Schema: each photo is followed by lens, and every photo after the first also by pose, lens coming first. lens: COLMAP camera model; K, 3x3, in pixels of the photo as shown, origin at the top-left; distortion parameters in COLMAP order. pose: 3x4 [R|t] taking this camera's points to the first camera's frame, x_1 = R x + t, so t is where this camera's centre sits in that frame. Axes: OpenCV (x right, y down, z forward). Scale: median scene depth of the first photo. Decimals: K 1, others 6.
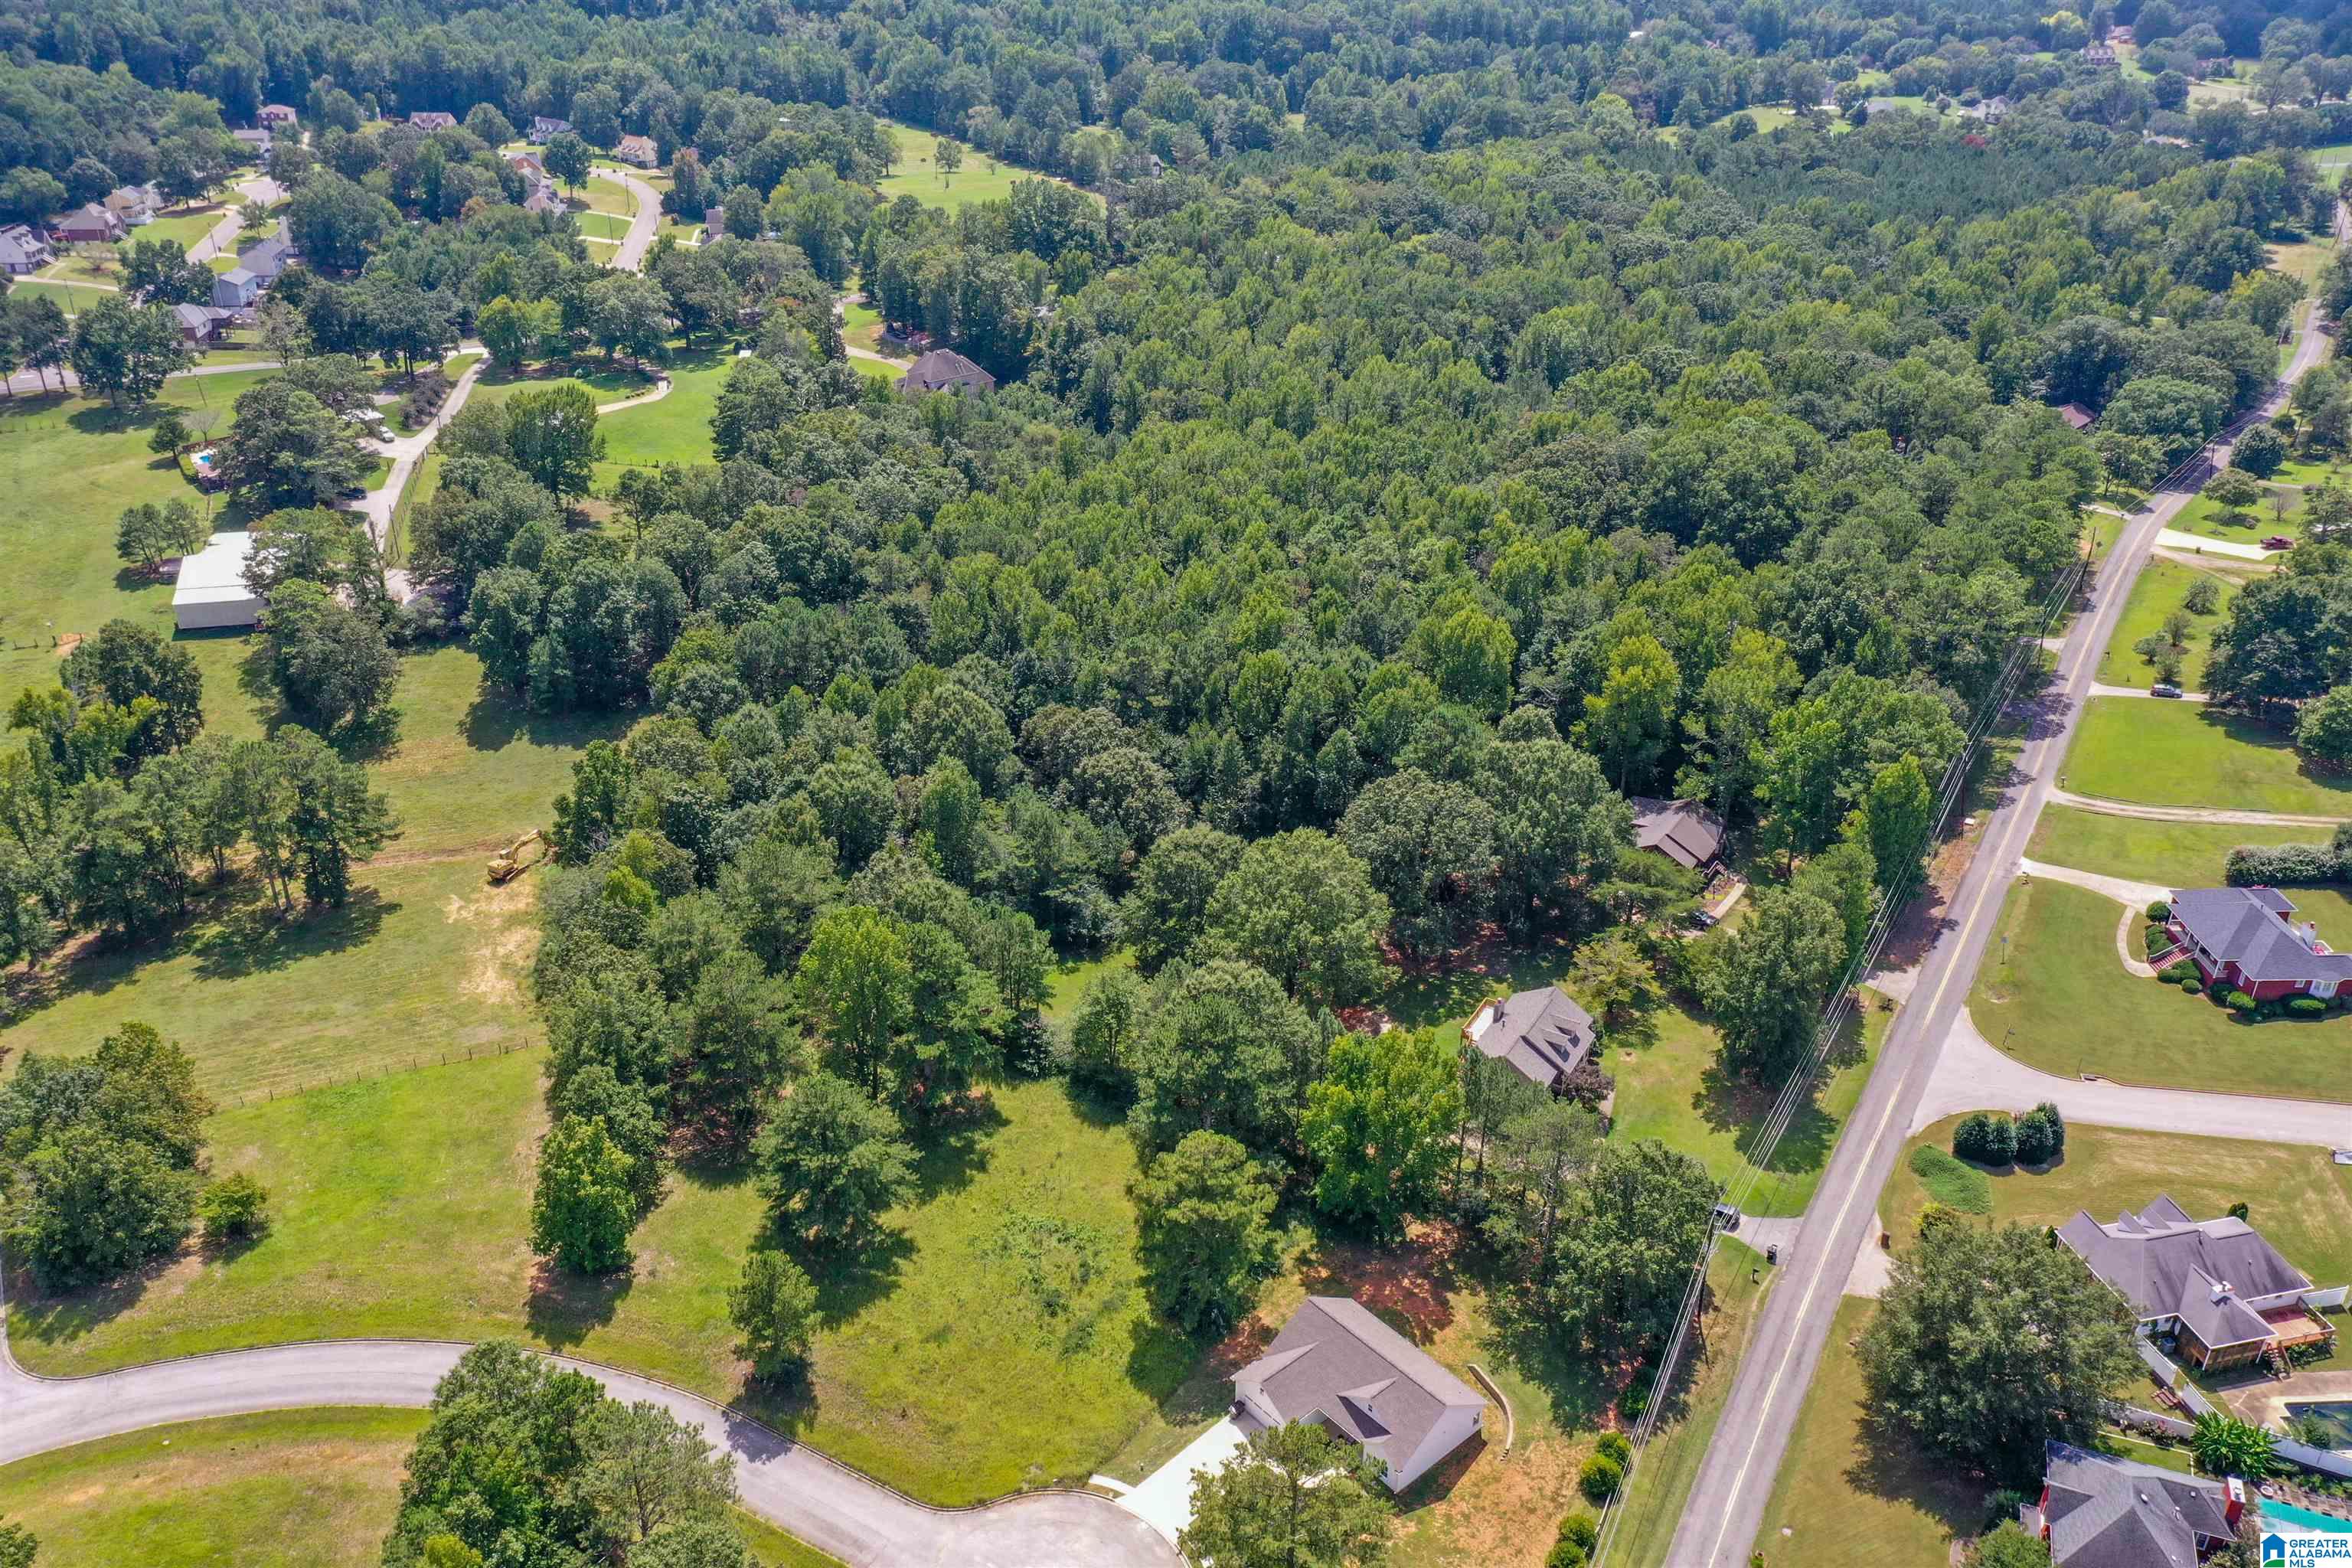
lens RADIAL K [[1854.4, 0, 1174.3], [0, 1854.4, 793.1], [0, 0, 1]] dist [0.016882, -0.008162]
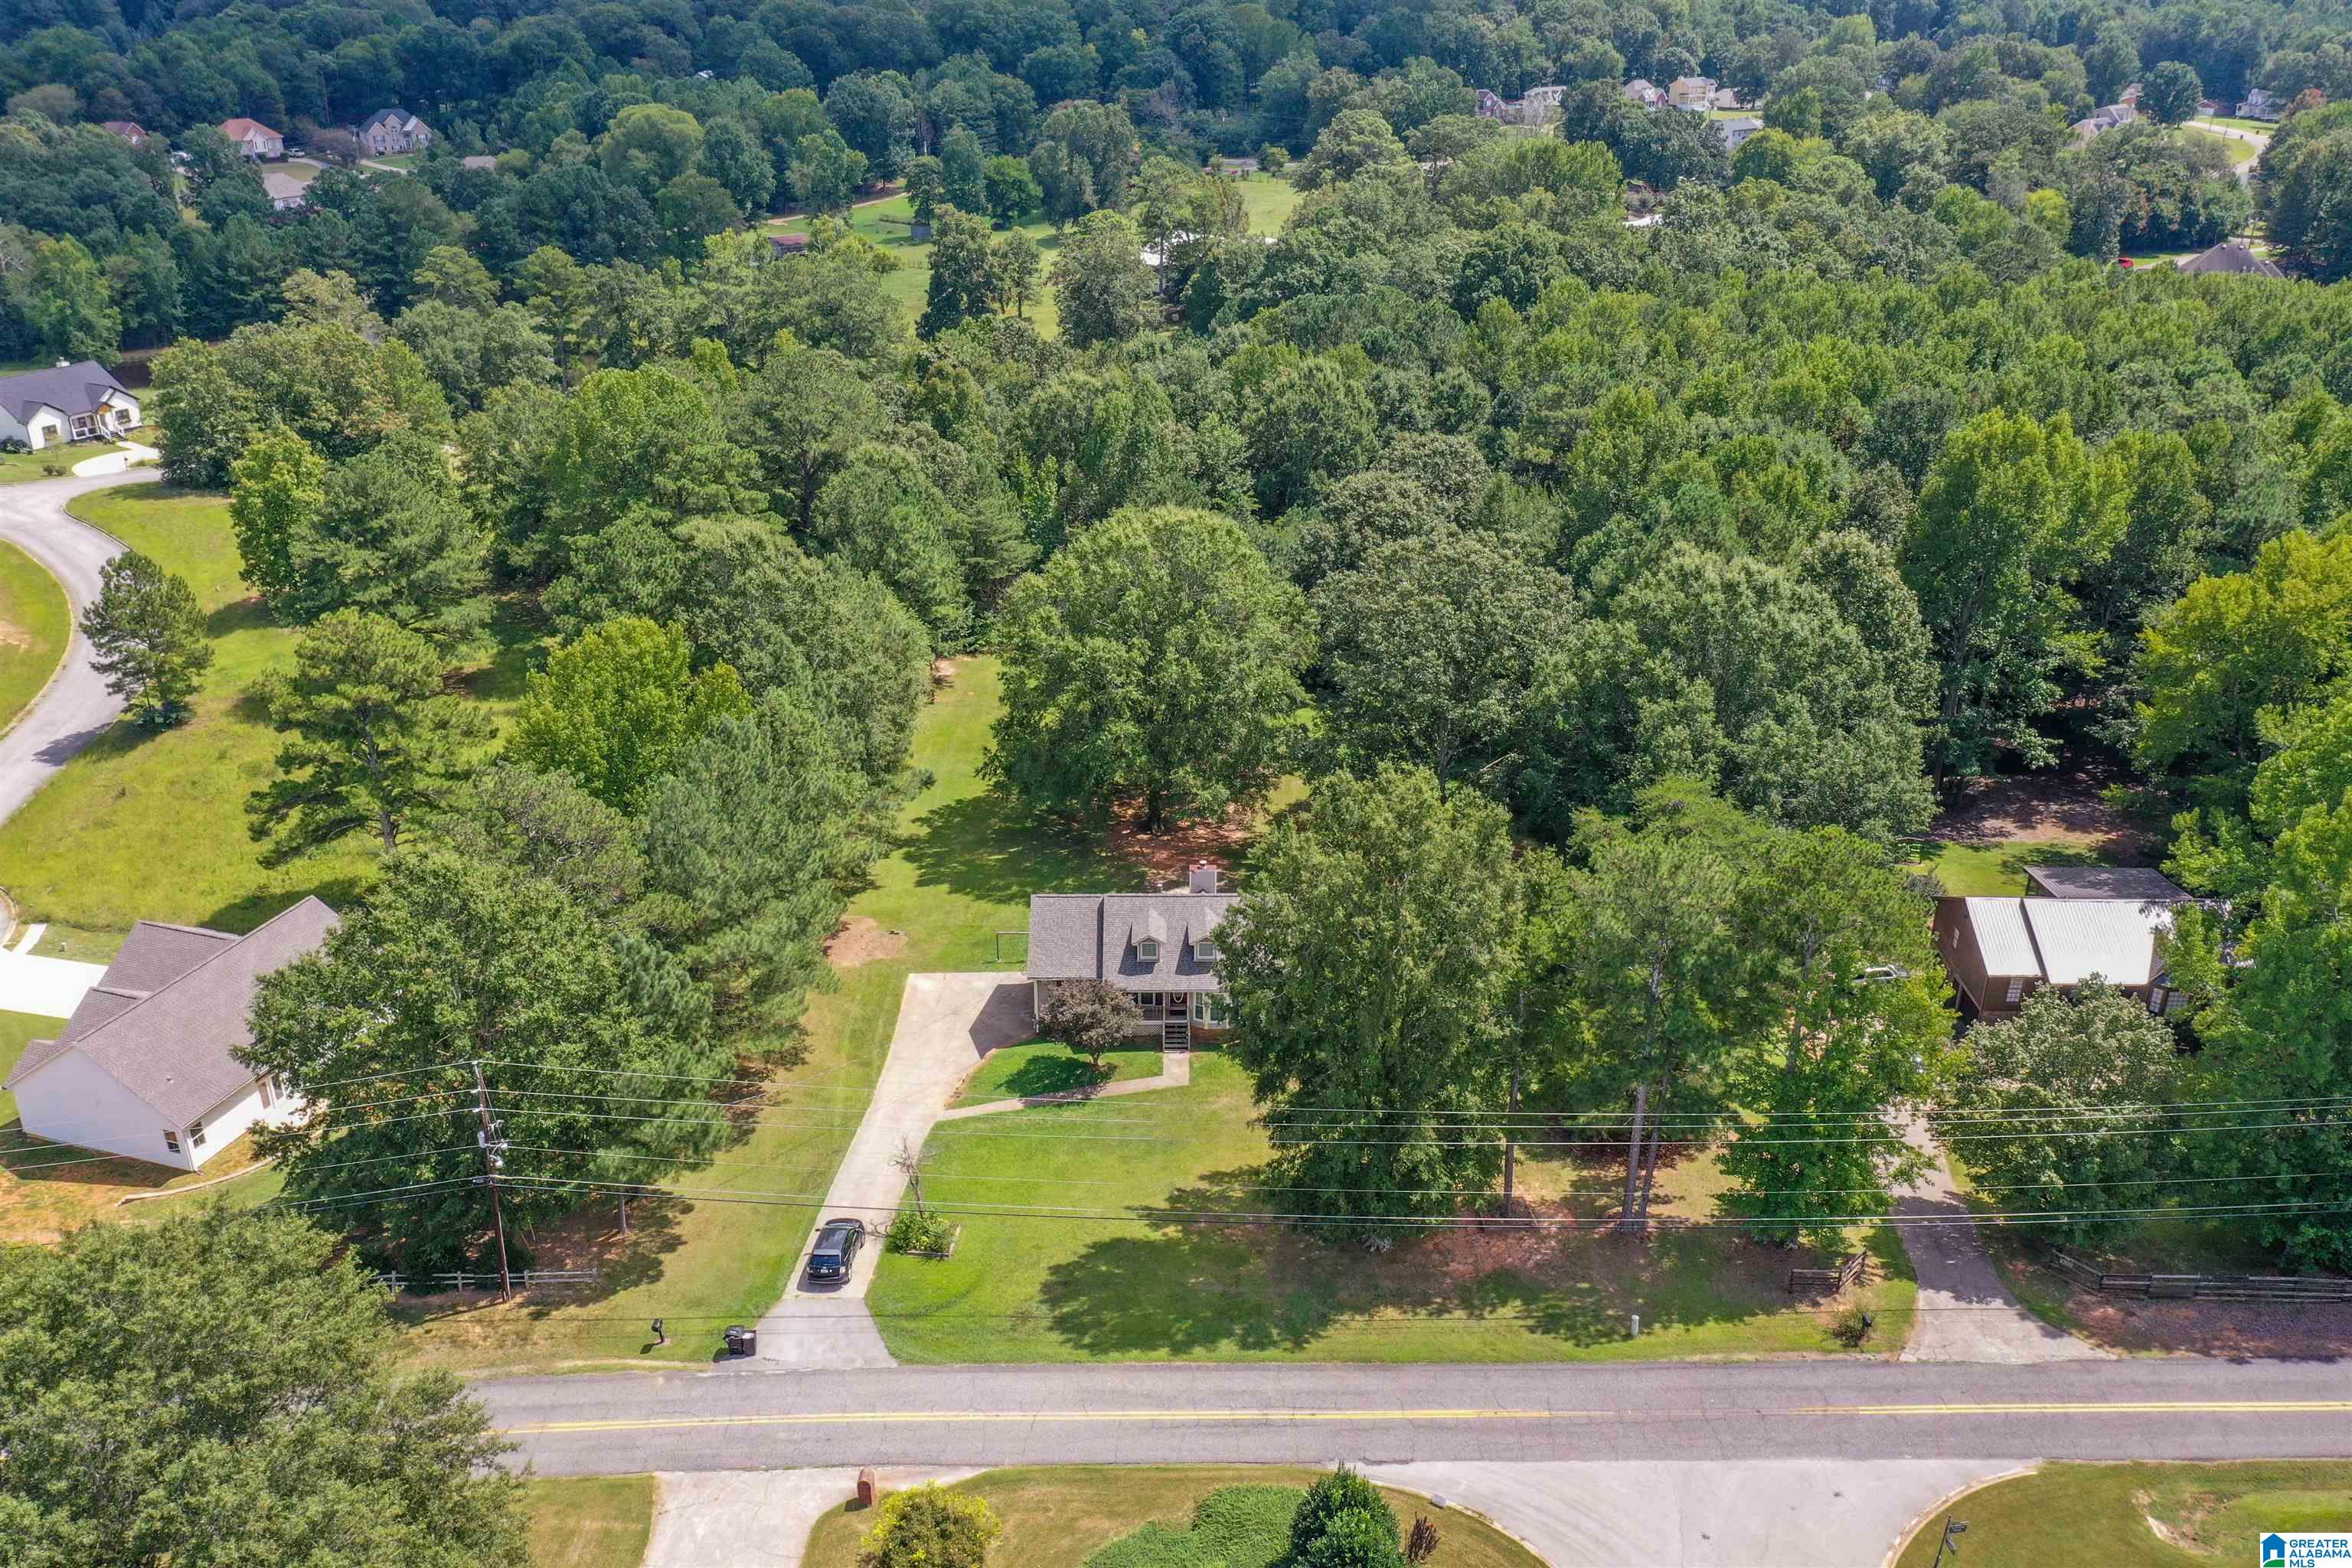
lens RADIAL K [[1854.4, 0, 1166.3], [0, 1854.4, 793.6], [0, 0, 1]] dist [0.016882, -0.008162]
pose [[0.512906, 0.351137, -0.783346, 0.516365], [-0.409338, 0.902135, 0.136364, 0.023048], [0.754566, 0.250711, 0.606444, 0.597885]]
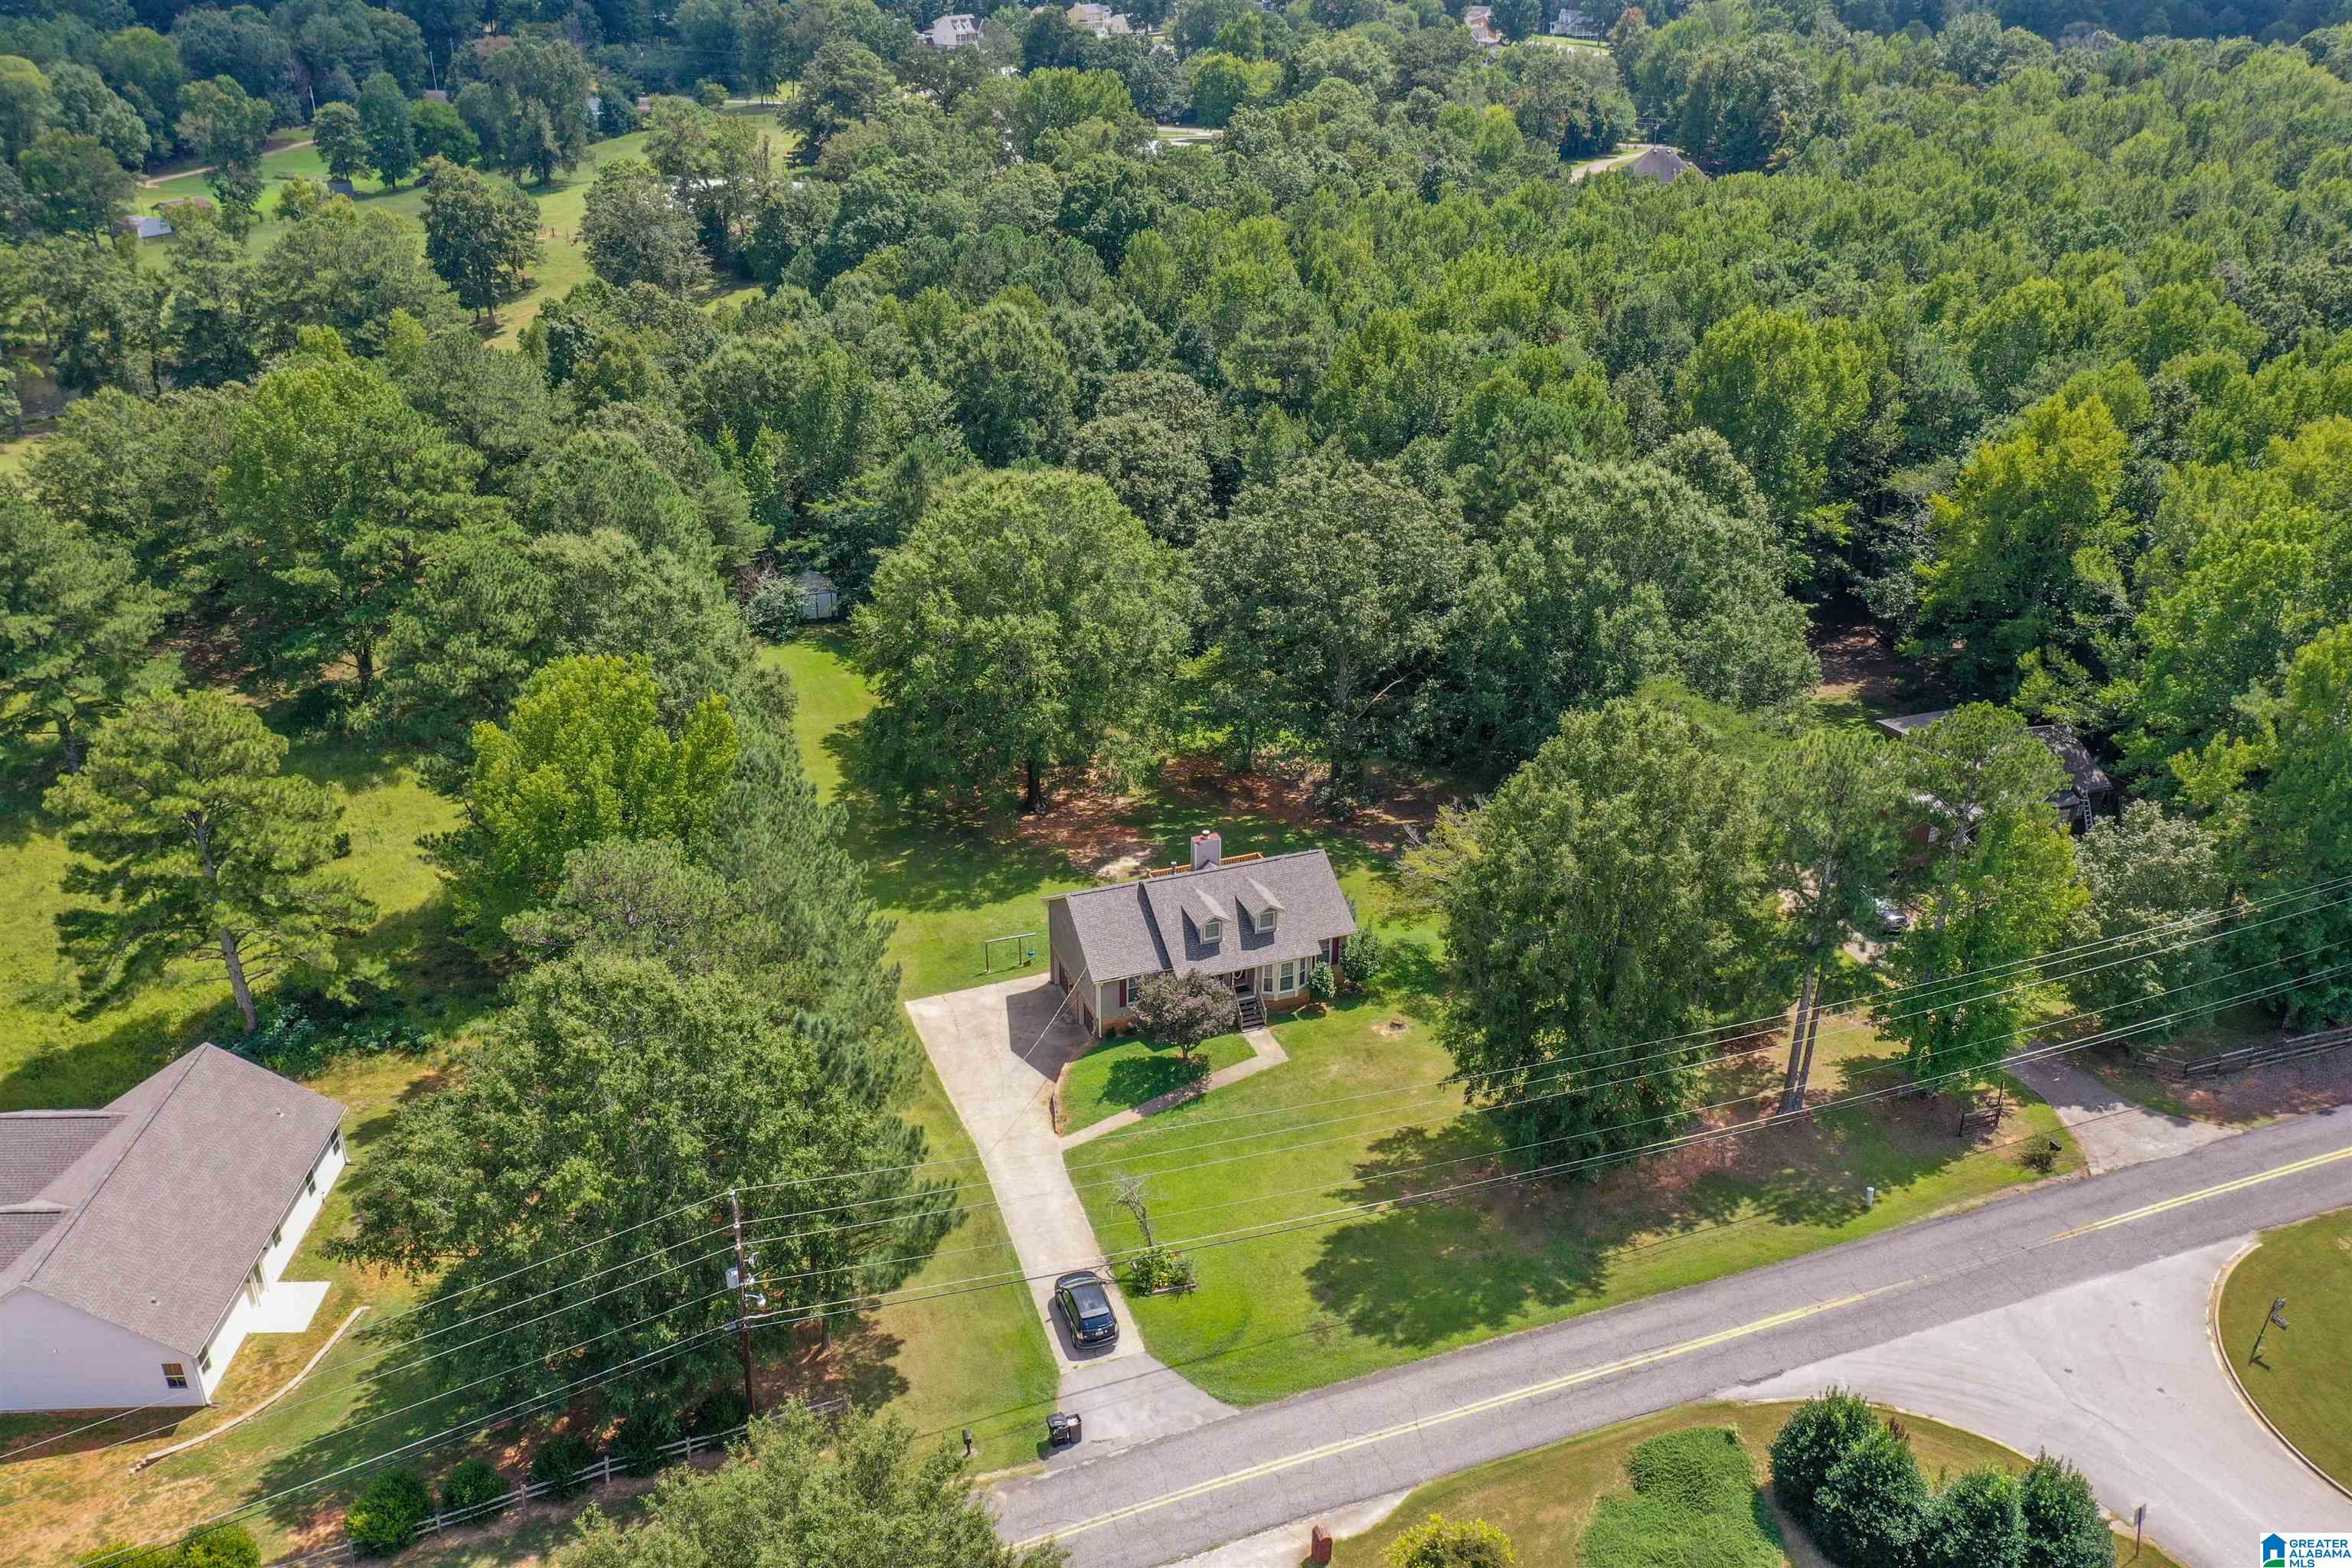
lens RADIAL K [[1854.4, 0, 1173.6], [0, 1854.4, 798.9], [0, 0, 1]] dist [0.016882, -0.008162]
pose [[0.781280, 0.277878, -0.558914, 0.403317], [-0.301685, 0.952010, 0.051603, 0.070598], [0.546432, 0.128300, 0.827618, 0.513240]]
